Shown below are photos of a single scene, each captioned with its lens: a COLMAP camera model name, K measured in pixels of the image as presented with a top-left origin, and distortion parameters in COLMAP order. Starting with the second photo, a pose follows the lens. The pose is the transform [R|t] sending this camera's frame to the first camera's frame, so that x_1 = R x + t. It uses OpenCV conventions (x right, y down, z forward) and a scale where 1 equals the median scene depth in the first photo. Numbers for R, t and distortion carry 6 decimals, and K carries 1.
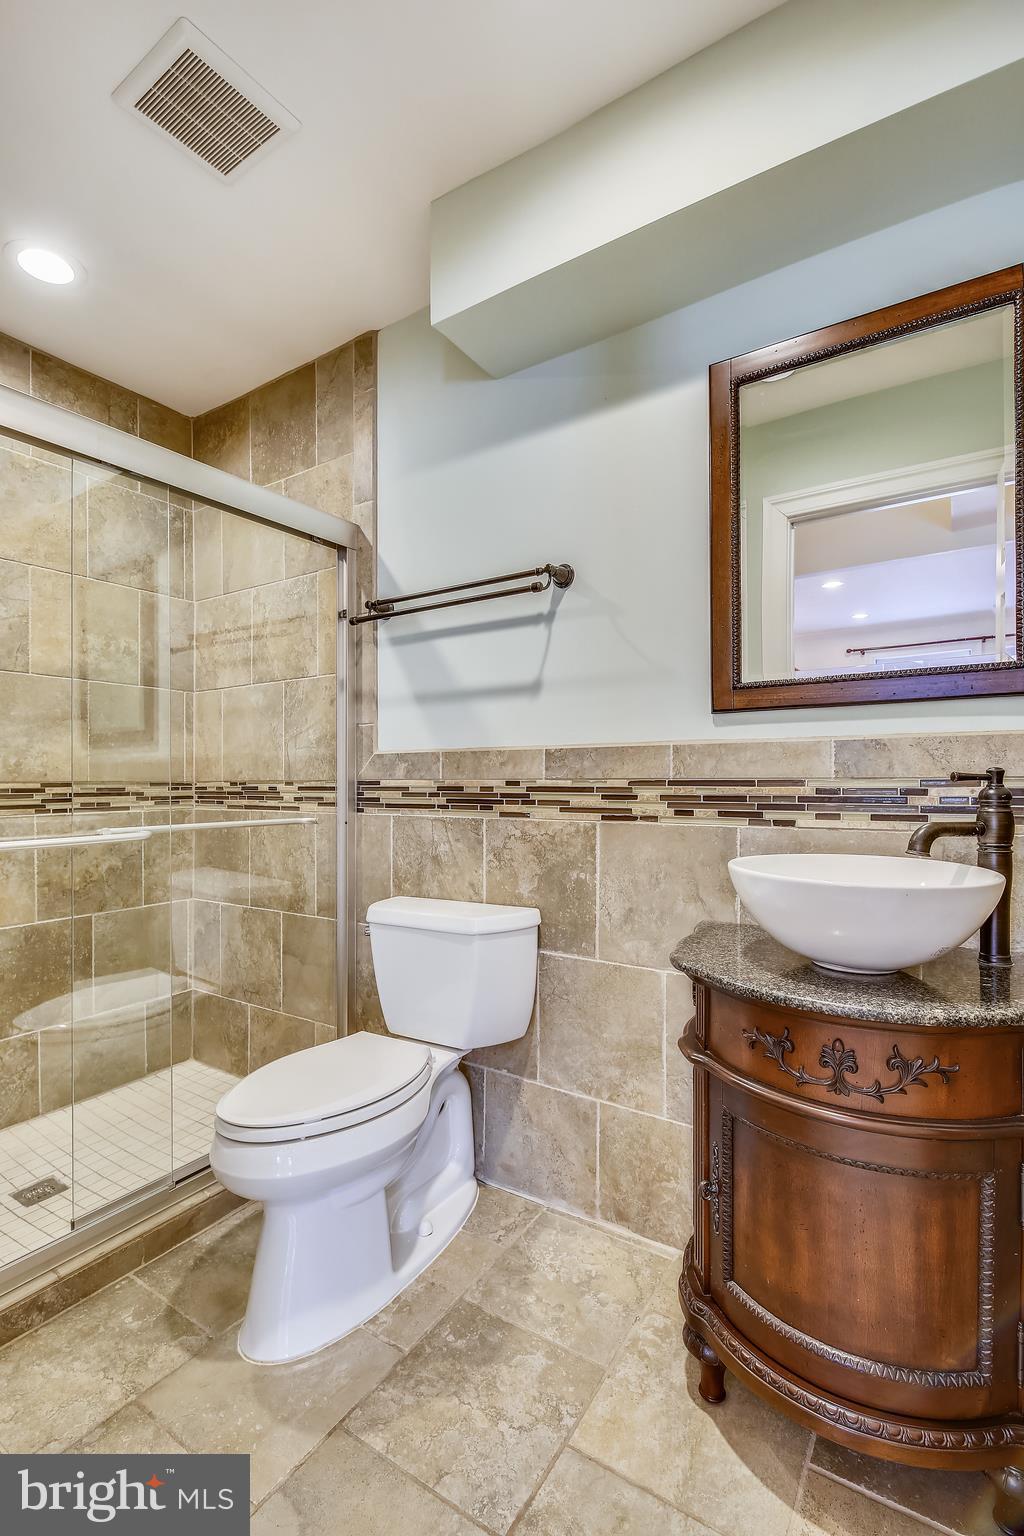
lens RADIAL K [[693.4, 0, 515.5], [0, 693.4, 766.2], [0, 0, 1]] dist [-0.004562, -0.002704]
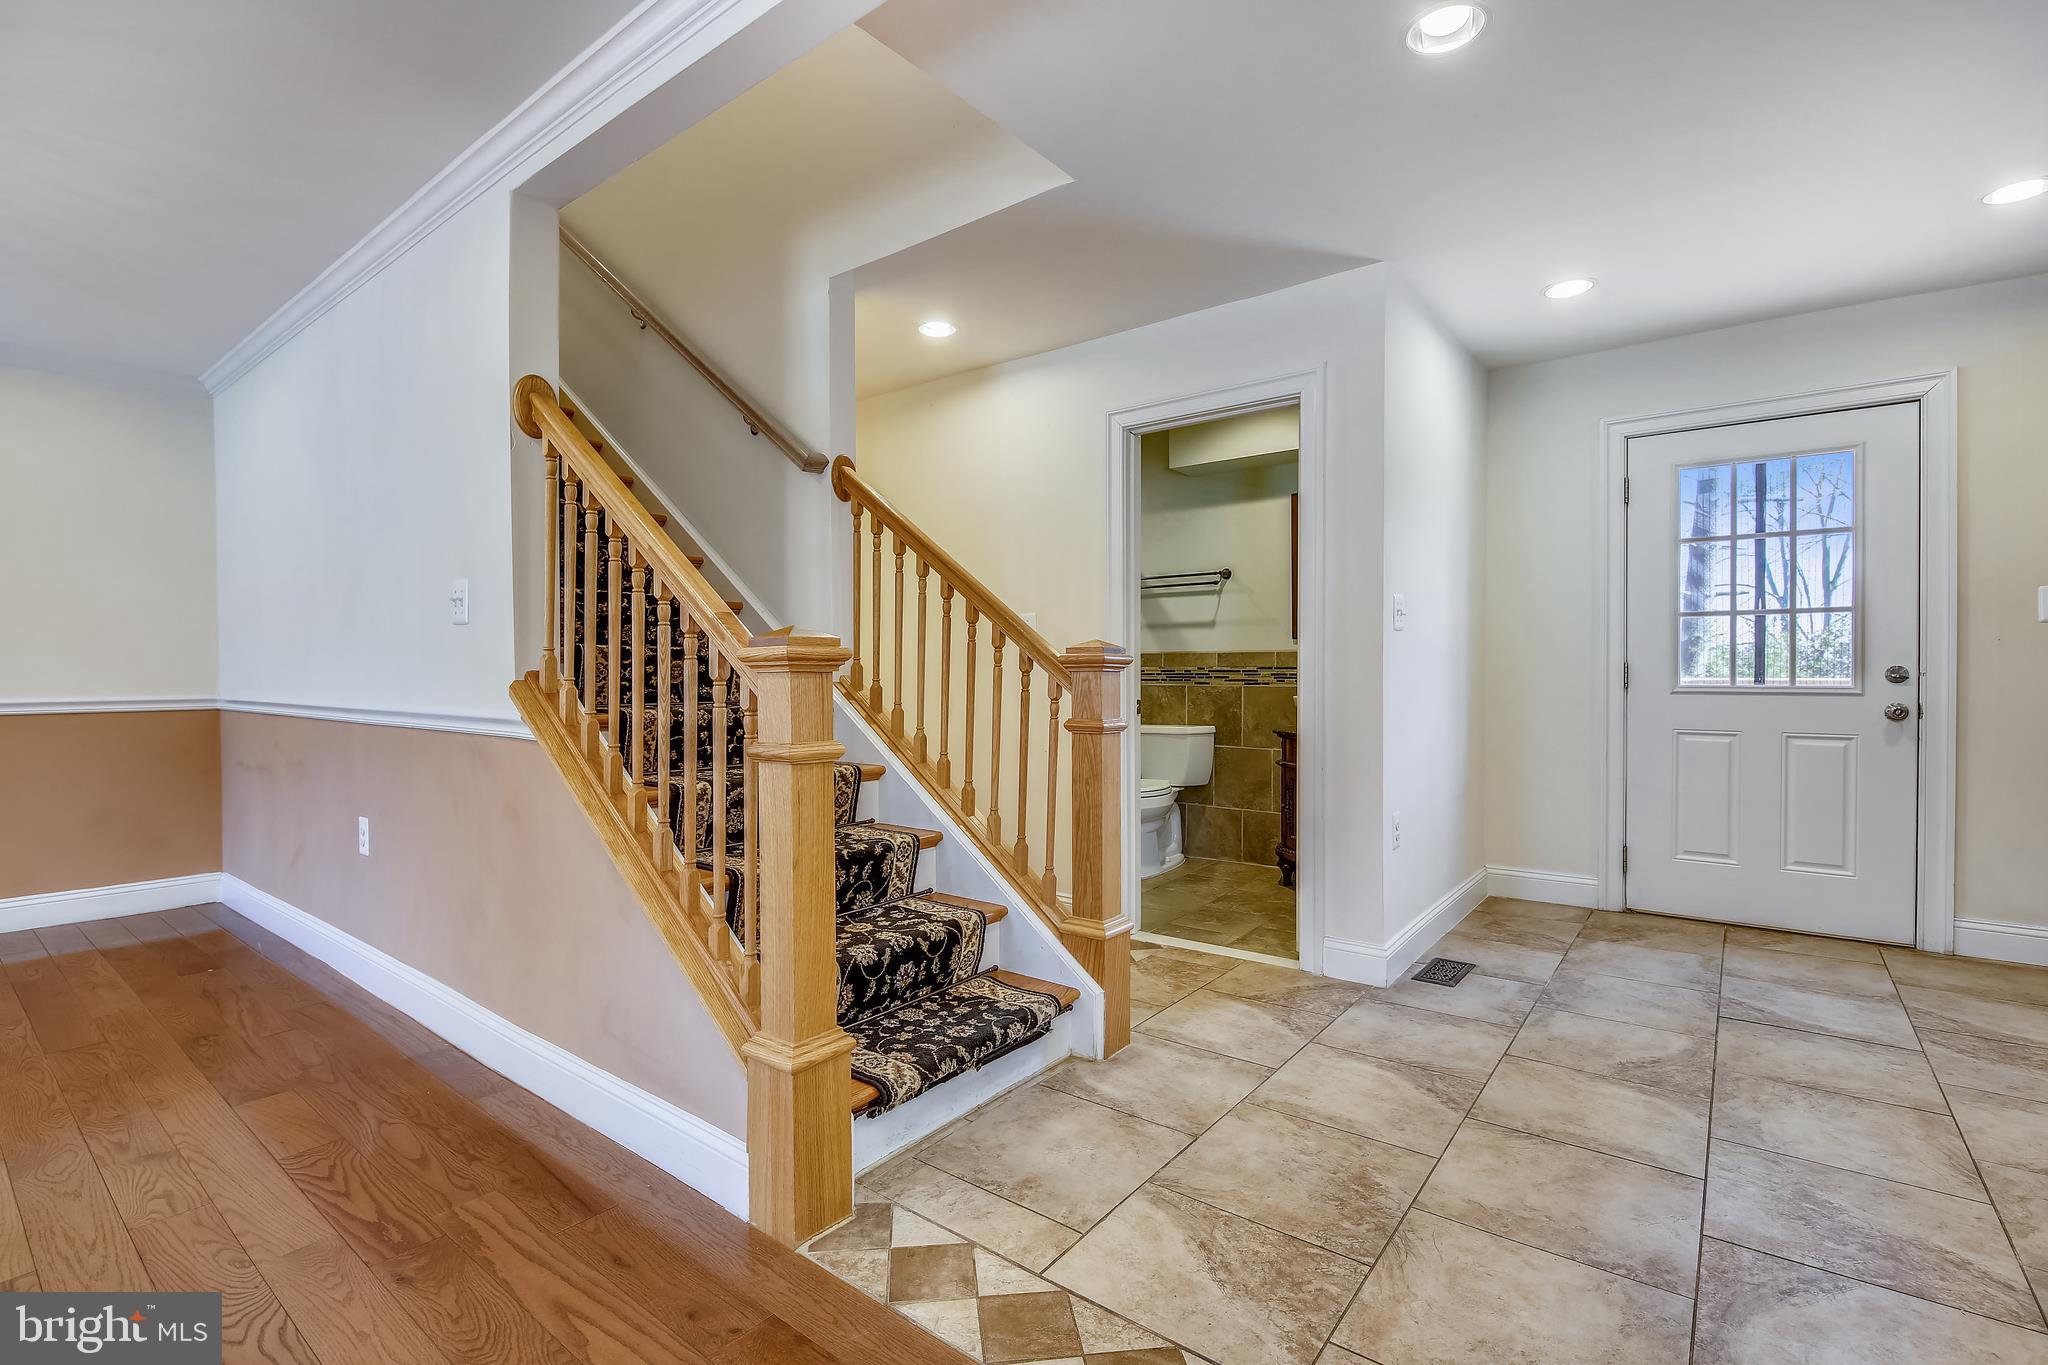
lens RADIAL K [[924.5, 0, 1020.4], [0, 924.5, 687.5], [0, 0, 1]] dist [-0.004562, -0.002704]
pose [[0.997389, -0.001963, -0.072193, -0.357086], [0.004544, 0.999355, 0.035616, -0.020370], [0.072077, -0.035851, 0.996755, -1.891540]]
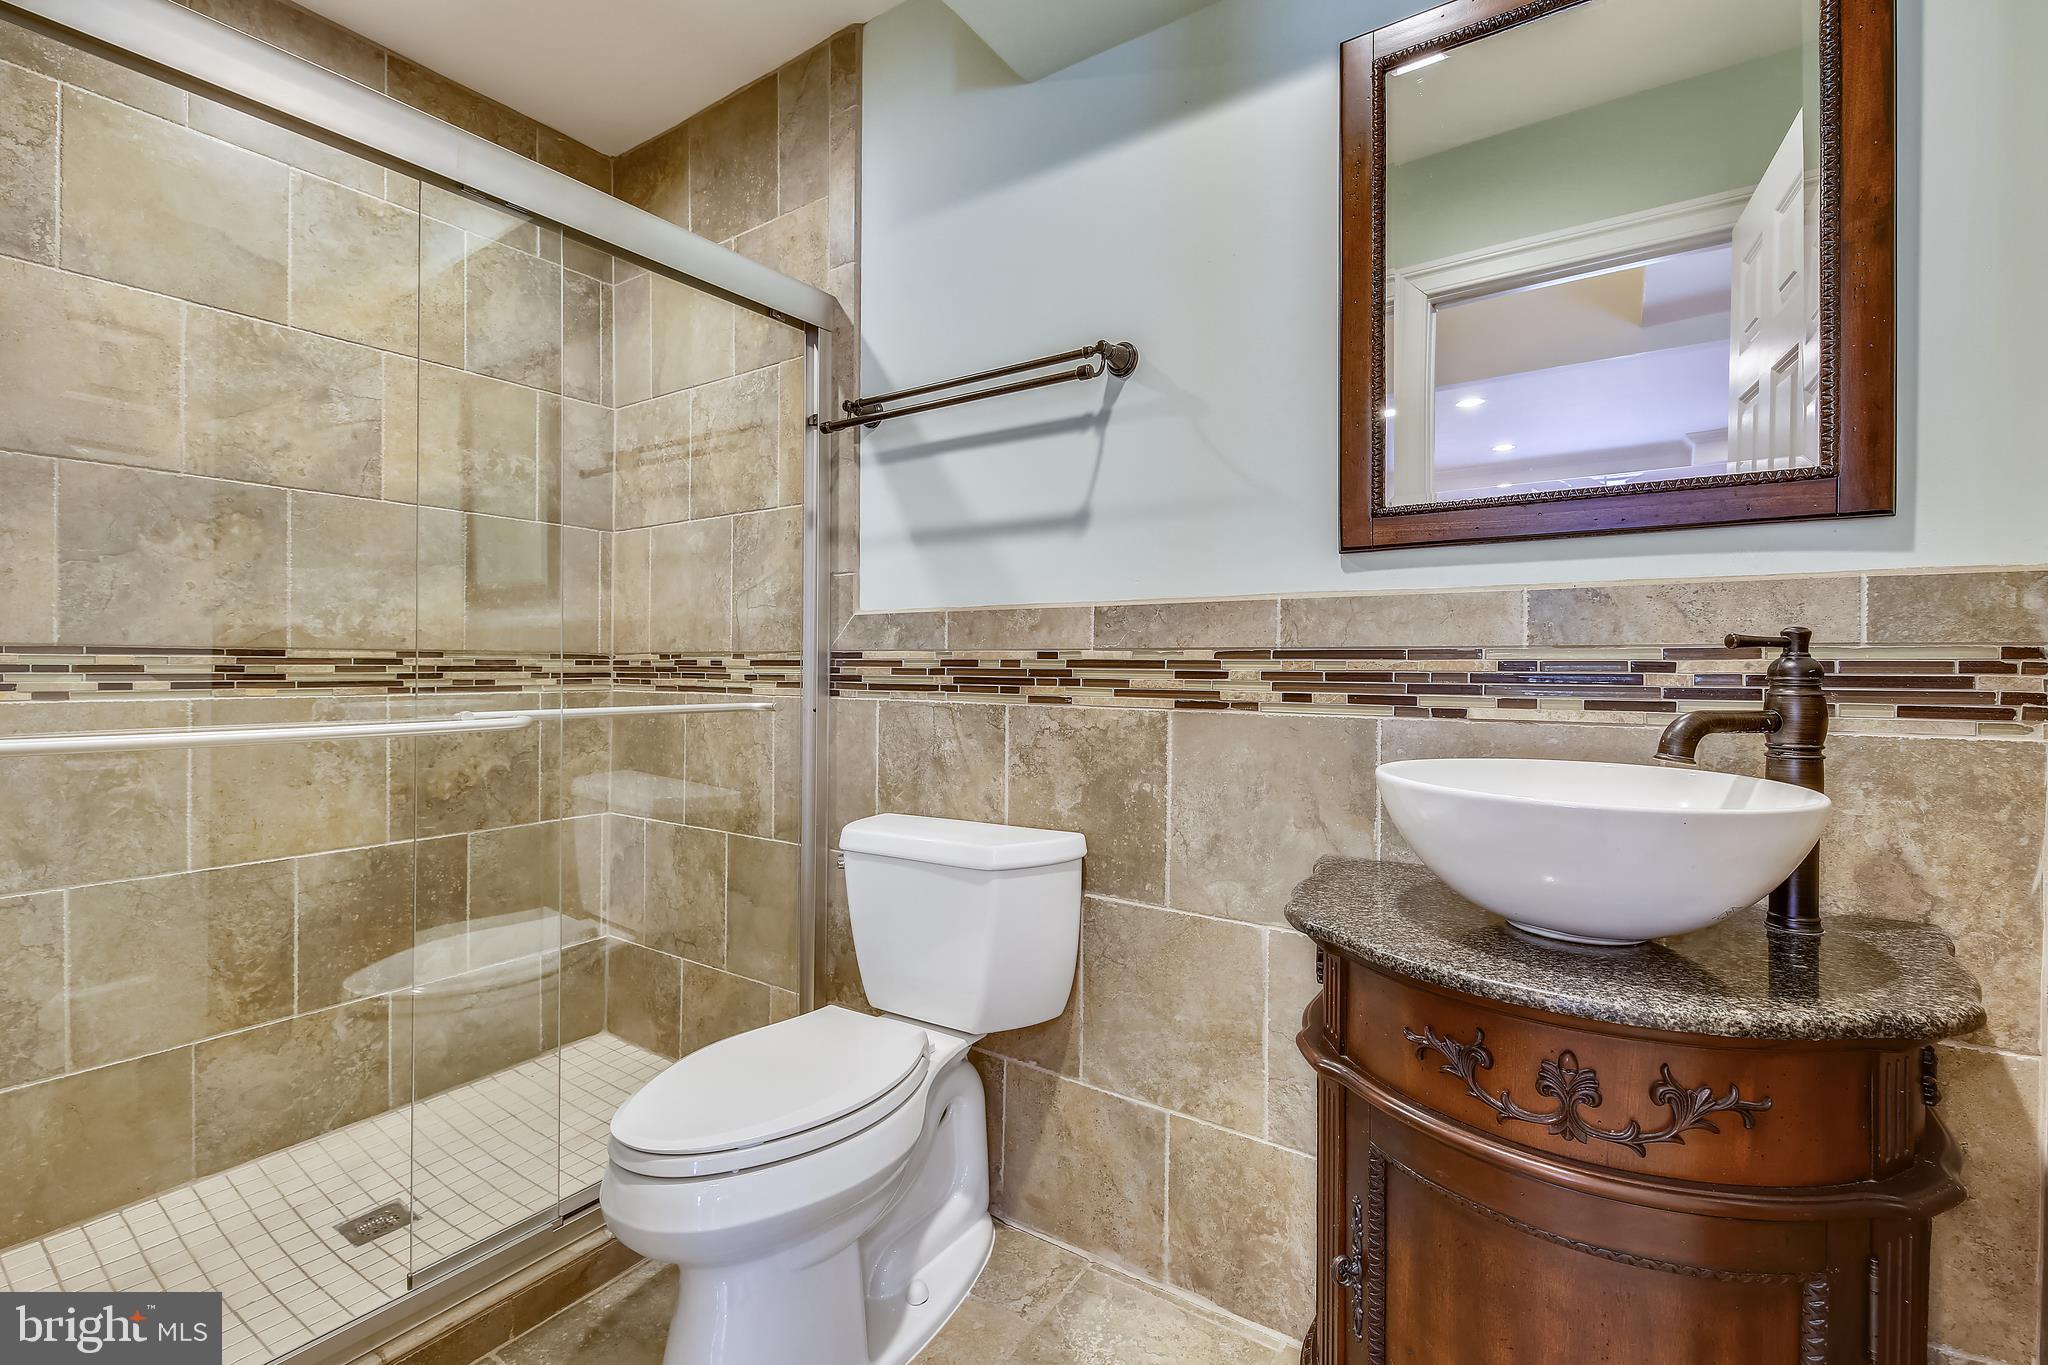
lens RADIAL K [[853.0, 0, 1031.6], [0, 853.0, 650.7], [0, 0, 1]] dist [-0.004661, -0.002920]
pose [[0.999881, 0.008478, -0.012893, -0.009191], [-0.008479, 0.999964, -0.000006, 0.021086], [0.012892, 0.000115, 0.999917, 0.136781]]
